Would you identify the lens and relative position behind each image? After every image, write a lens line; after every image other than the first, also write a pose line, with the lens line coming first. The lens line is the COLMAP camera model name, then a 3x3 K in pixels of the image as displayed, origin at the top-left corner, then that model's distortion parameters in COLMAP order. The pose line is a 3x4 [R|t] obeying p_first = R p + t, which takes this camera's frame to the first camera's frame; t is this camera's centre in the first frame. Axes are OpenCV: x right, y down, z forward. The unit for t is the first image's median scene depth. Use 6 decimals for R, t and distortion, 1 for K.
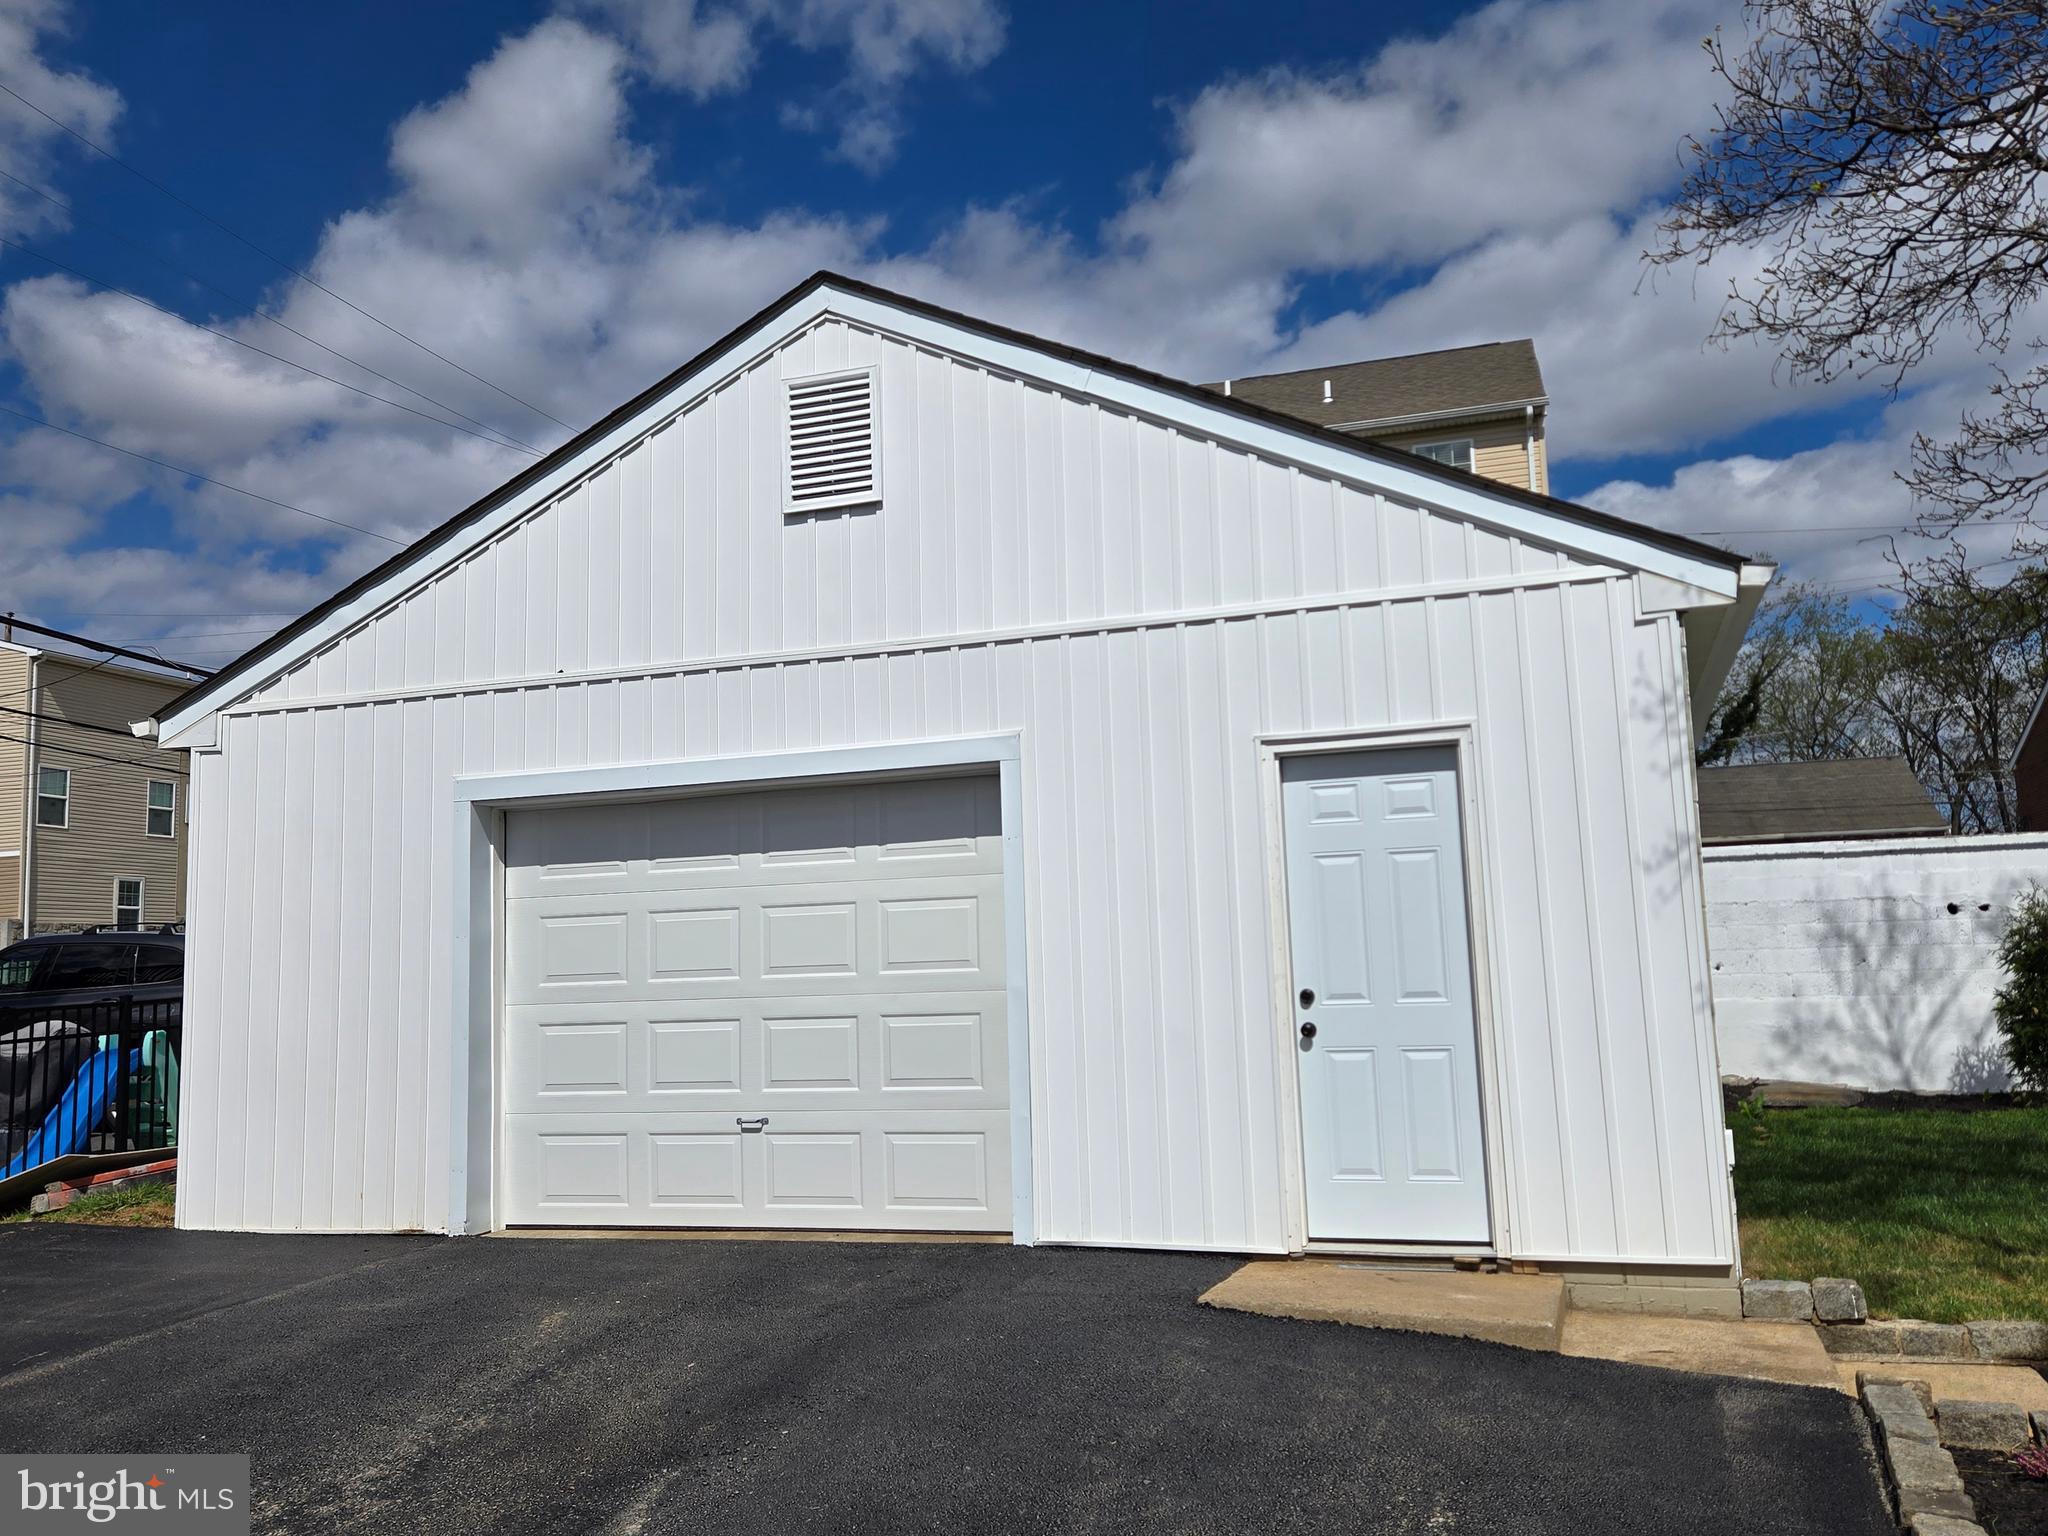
lens RADIAL K [[1676.5, 0, 1002.0], [0, 1676.5, 765.2], [0, 0, 1]] dist [0.076816, -0.063248]
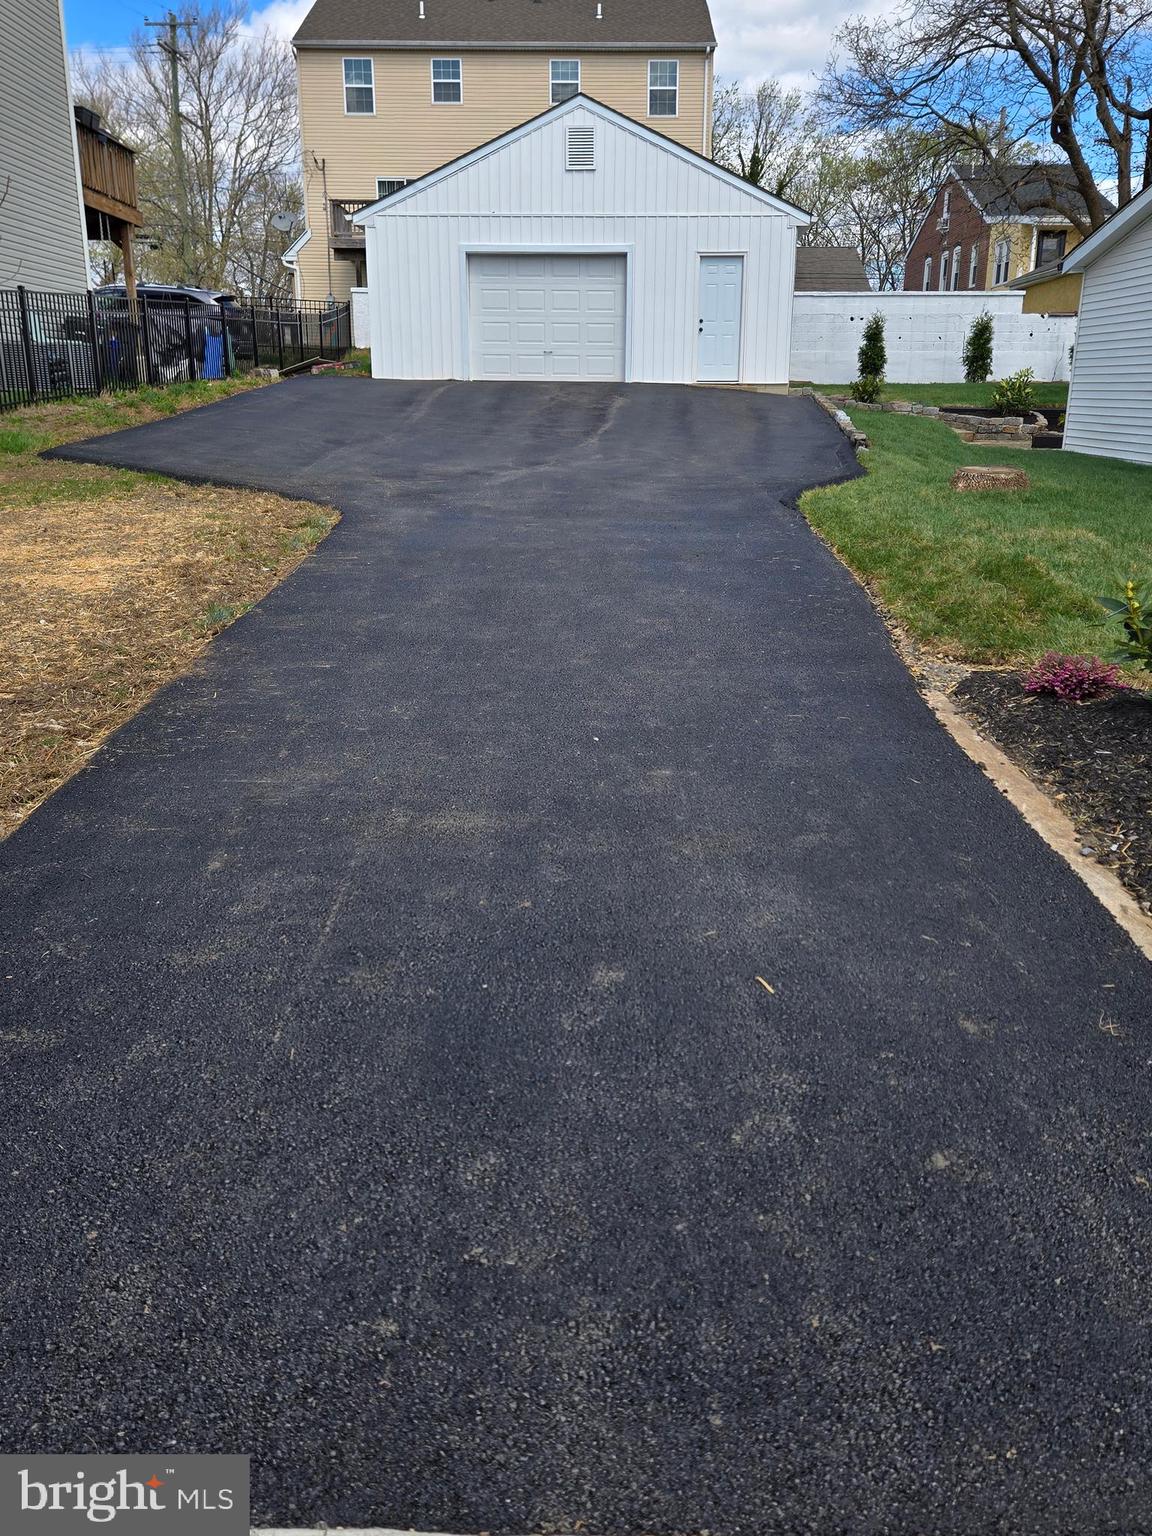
lens RADIAL K [[1257.3, 0, 584.1], [0, 1257.3, 772.6], [0, 0, 1]] dist [0.076816, -0.063248]
pose [[0.956174, -0.043458, 0.289555, -0.805273], [-0.077684, 0.915829, 0.393982, -0.041901], [-0.282305, -0.399209, 0.872316, -1.613270]]
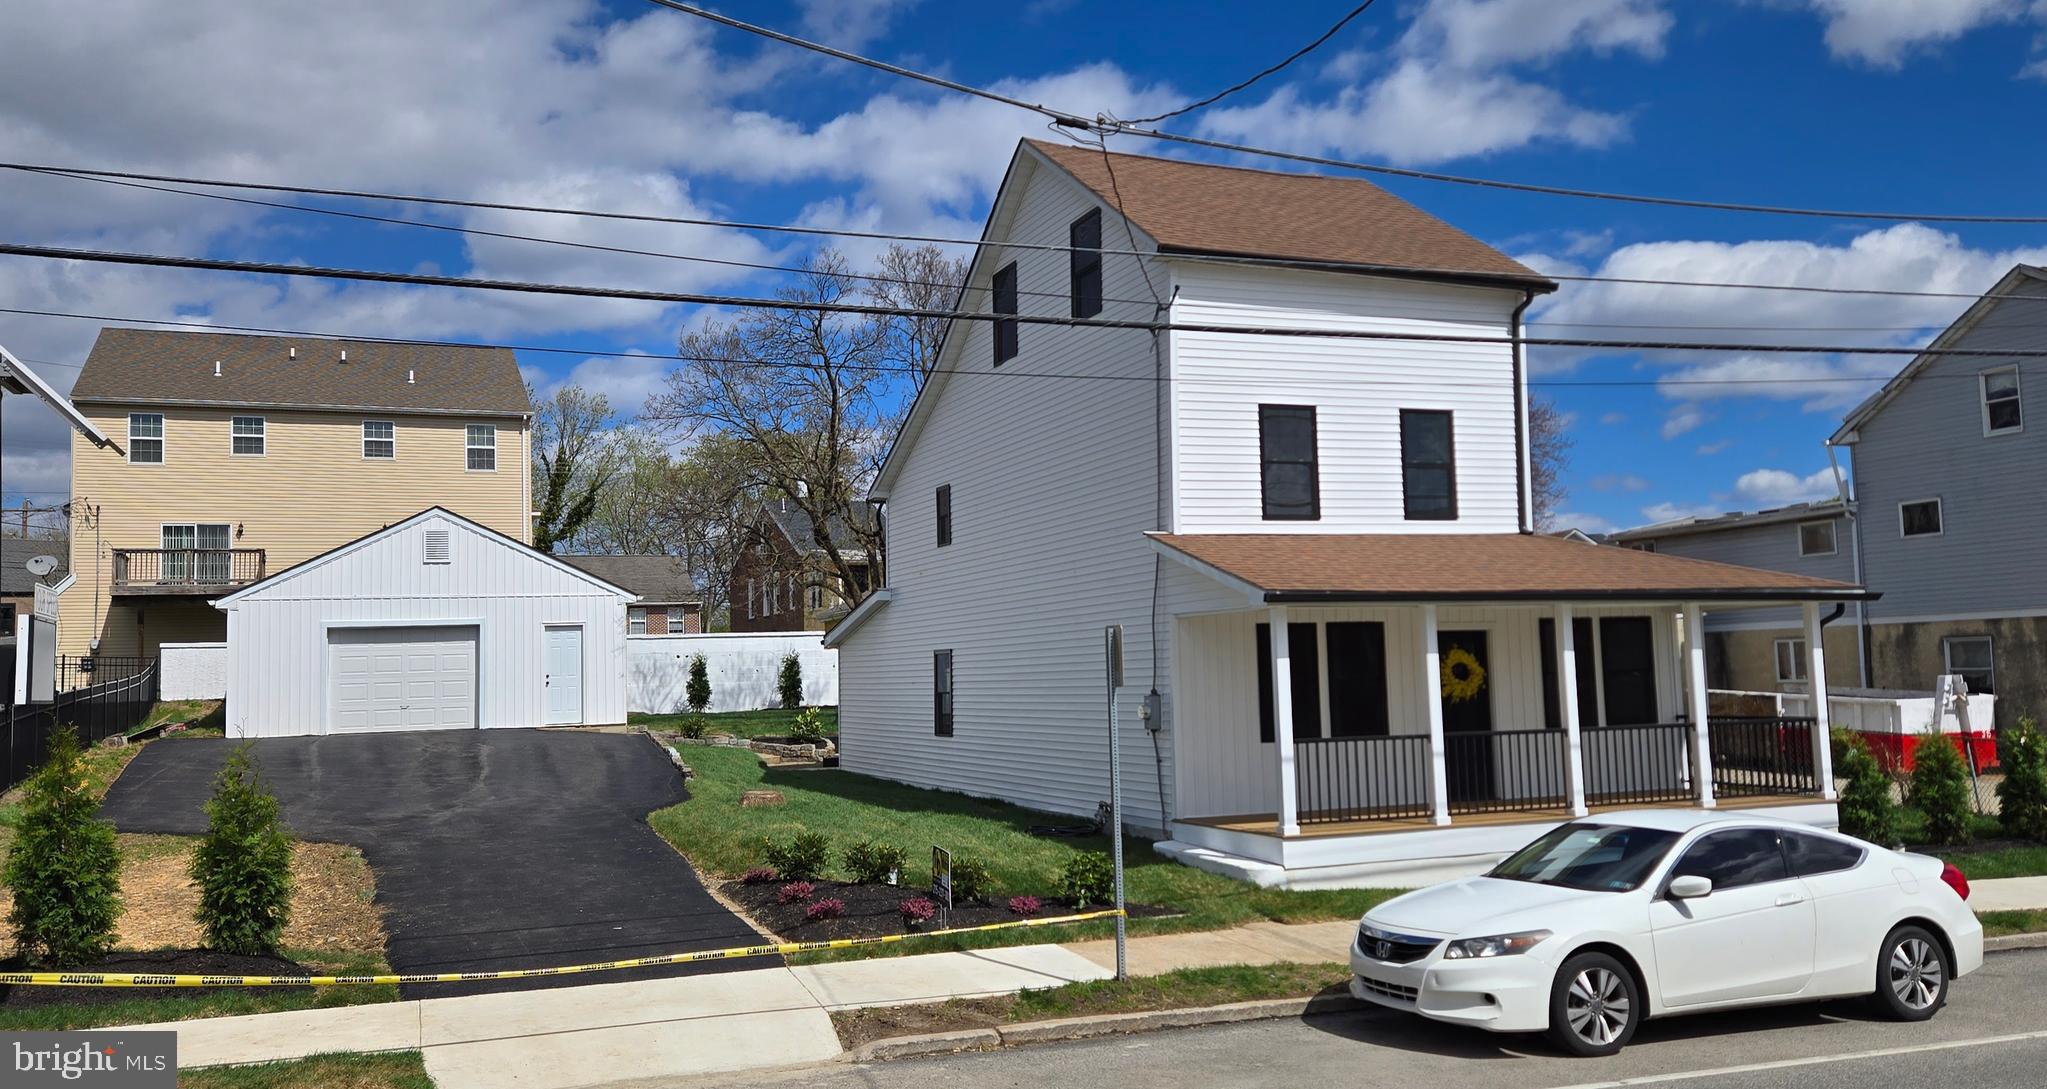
lens RADIAL K [[1627.6, 0, 1030.7], [0, 1627.6, 529.0], [0, 0, 1]] dist [0.094992, -0.014275]
pose [[0.766373, 0.072215, 0.638324, -1.420310], [-0.083373, 0.996438, -0.012632, -0.273752], [-0.636963, -0.043538, 0.769664, -2.778281]]
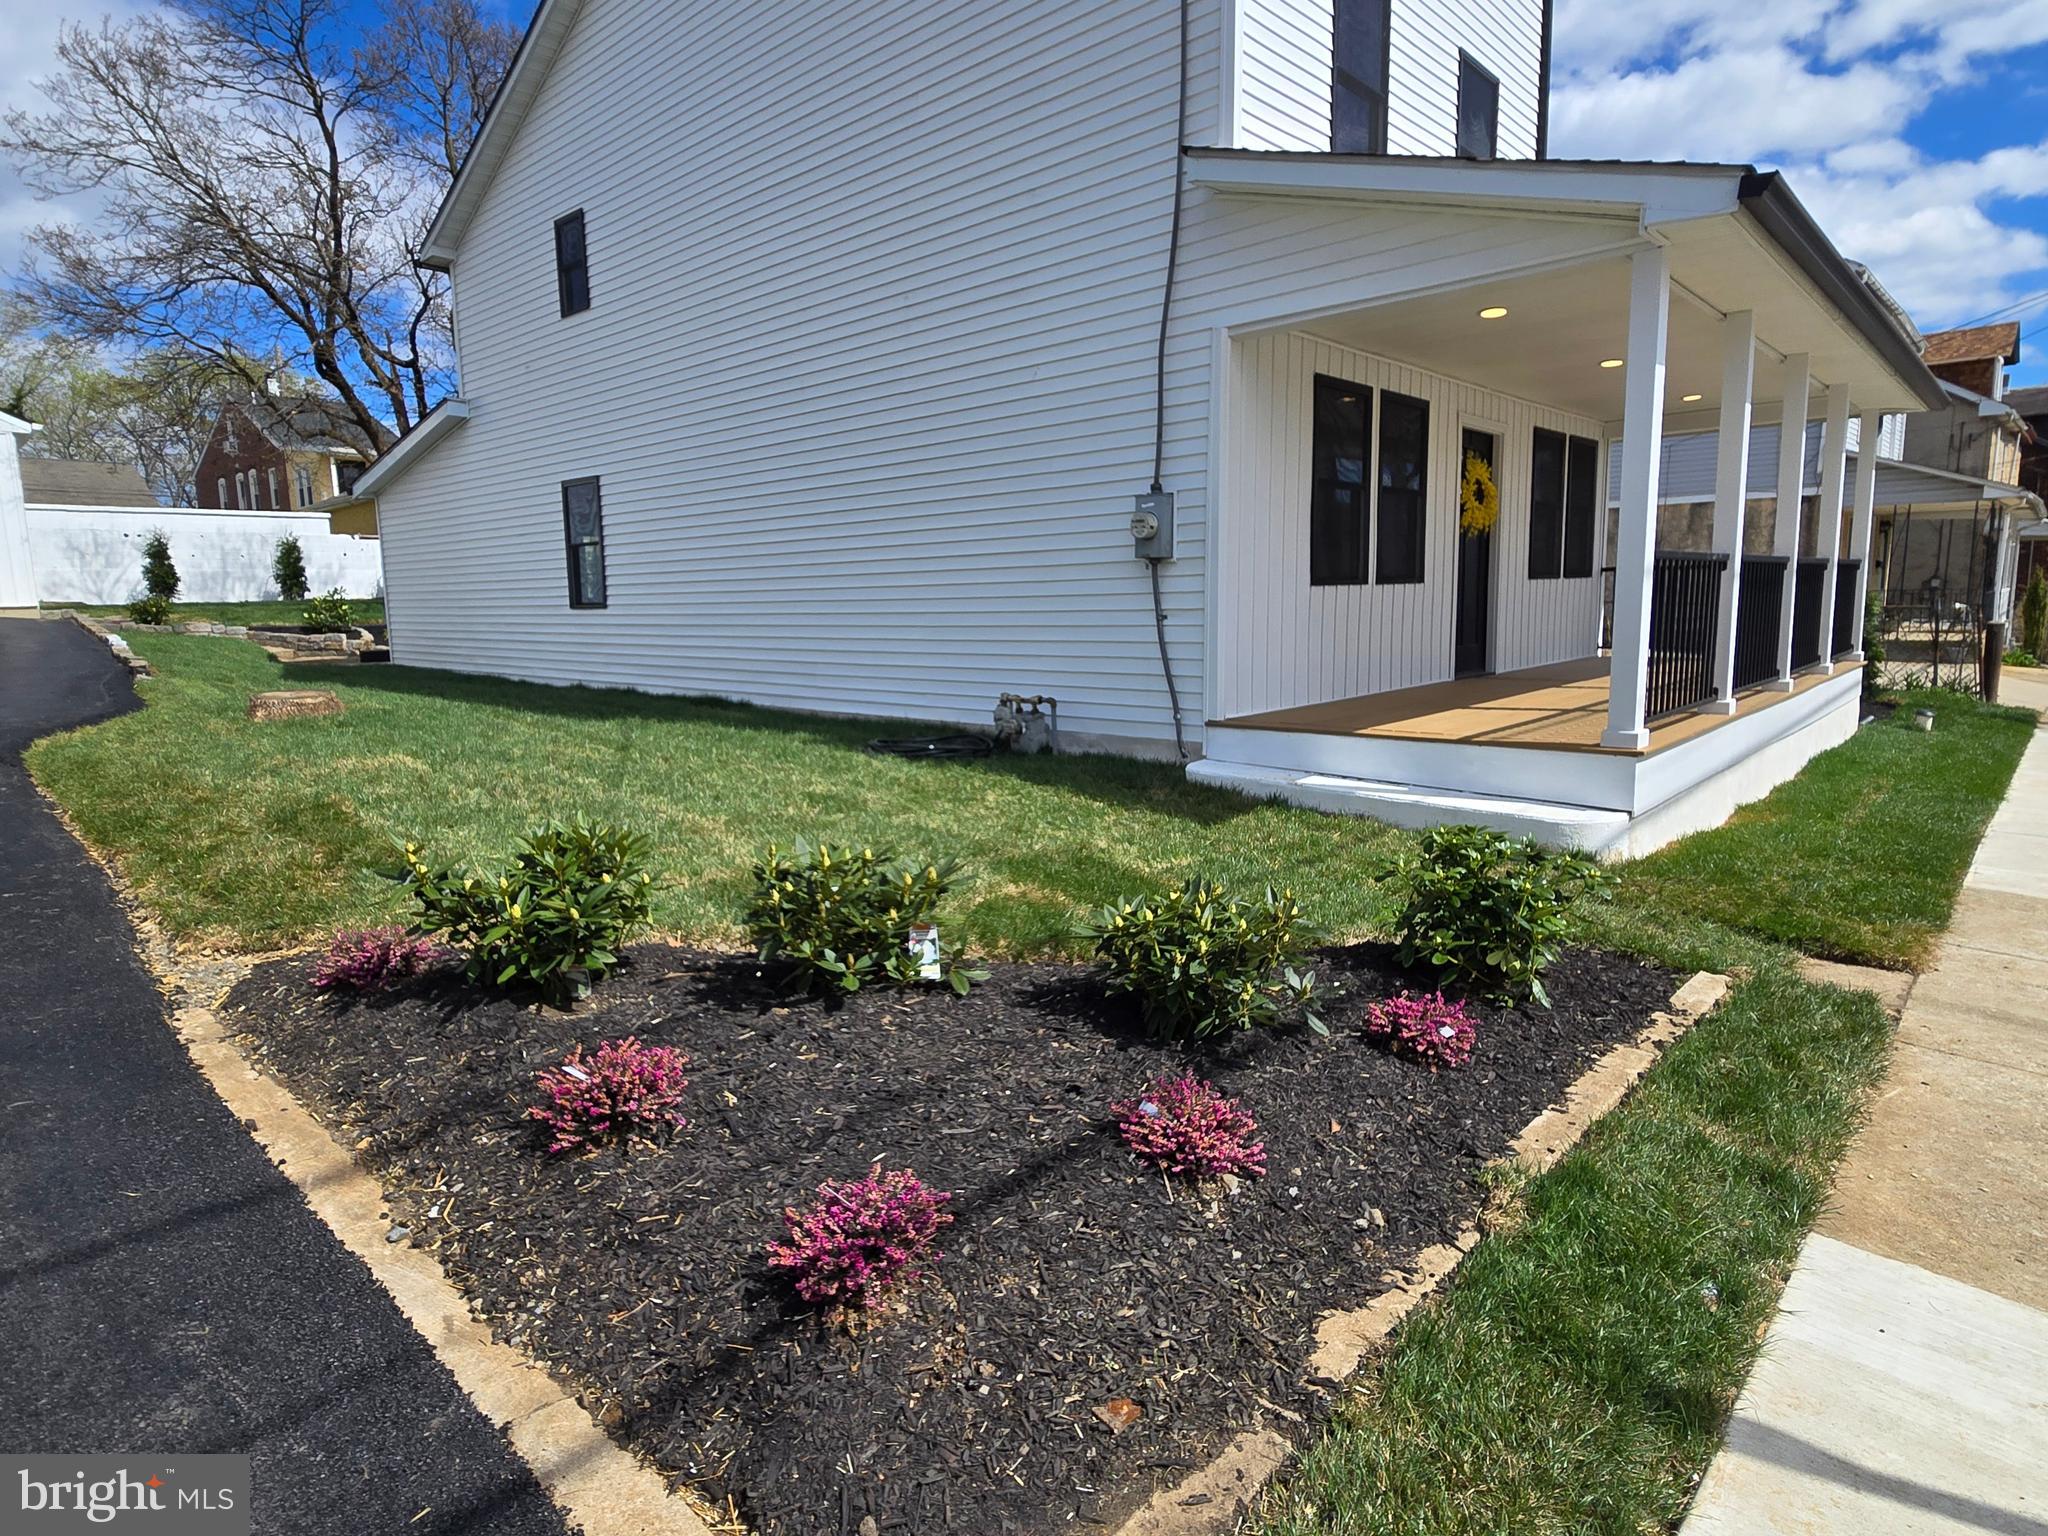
lens RADIAL K [[1149.0, 0, 1013.2], [0, 1149.0, 761.2], [0, 0, 1]] dist [0.004903, -0.004768]
pose [[0.433377, -0.103947, 0.895198, -0.708057], [-0.111825, 0.979447, 0.167866, -0.041687], [-0.894248, -0.172855, 0.412846, -1.540316]]
